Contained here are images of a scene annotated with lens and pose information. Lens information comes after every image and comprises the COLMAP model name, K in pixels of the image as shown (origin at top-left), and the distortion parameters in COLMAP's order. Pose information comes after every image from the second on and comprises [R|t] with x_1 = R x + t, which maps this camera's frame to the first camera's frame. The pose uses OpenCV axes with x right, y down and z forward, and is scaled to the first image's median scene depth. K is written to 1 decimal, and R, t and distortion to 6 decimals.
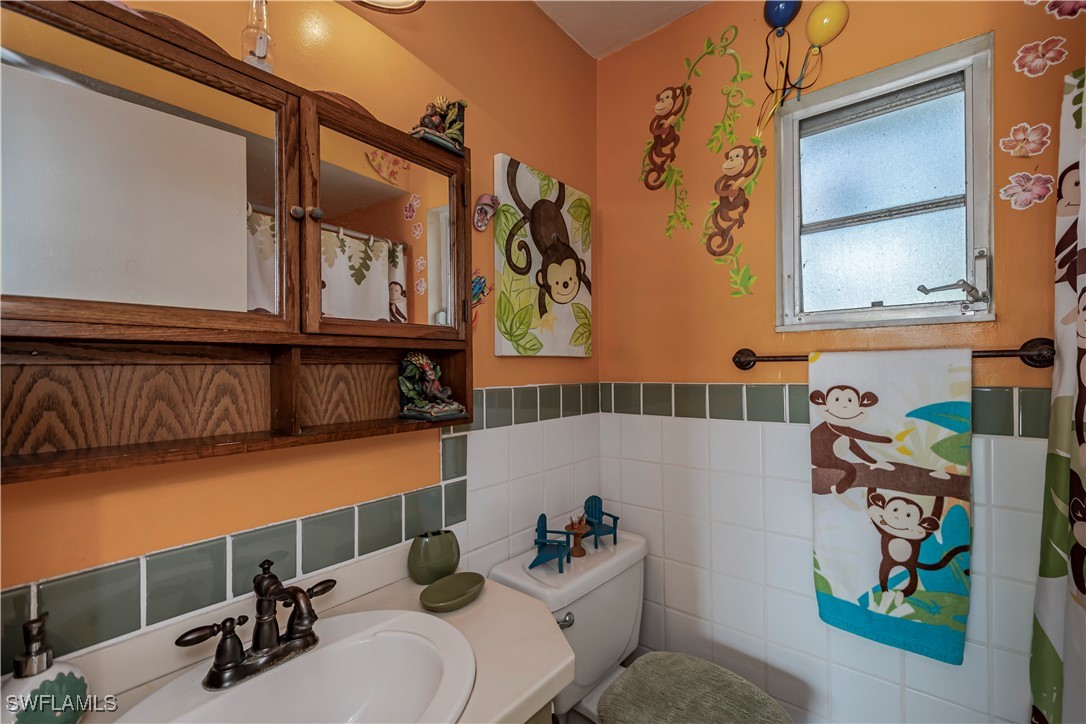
lens RADIAL K [[458.0, 0, 544.4], [0, 458.0, 362.9], [0, 0, 1]] dist [0.004547, 0.000103]
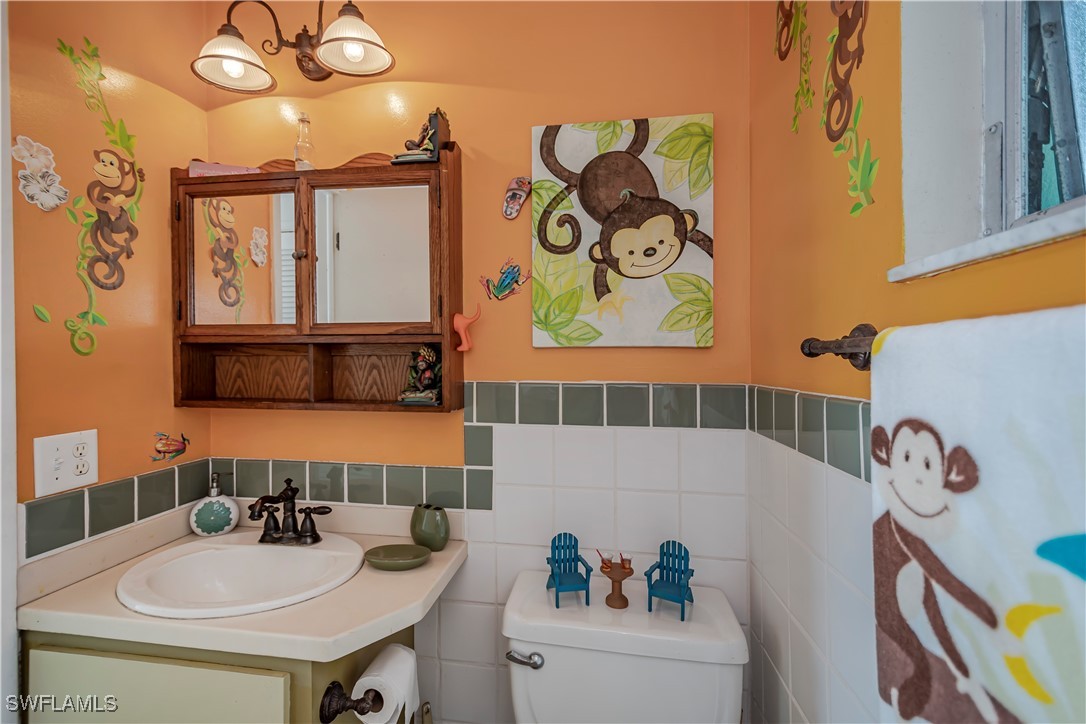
lens RADIAL K [[476.9, 0, 541.0], [0, 476.9, 362.1], [0, 0, 1]] dist [0.007427, -0.004664]
pose [[0.523419, 0.012666, -0.851981, 0.697754], [-0.001000, 0.999898, 0.014250, 0.000331], [0.852075, -0.006607, 0.523378, 0.483421]]
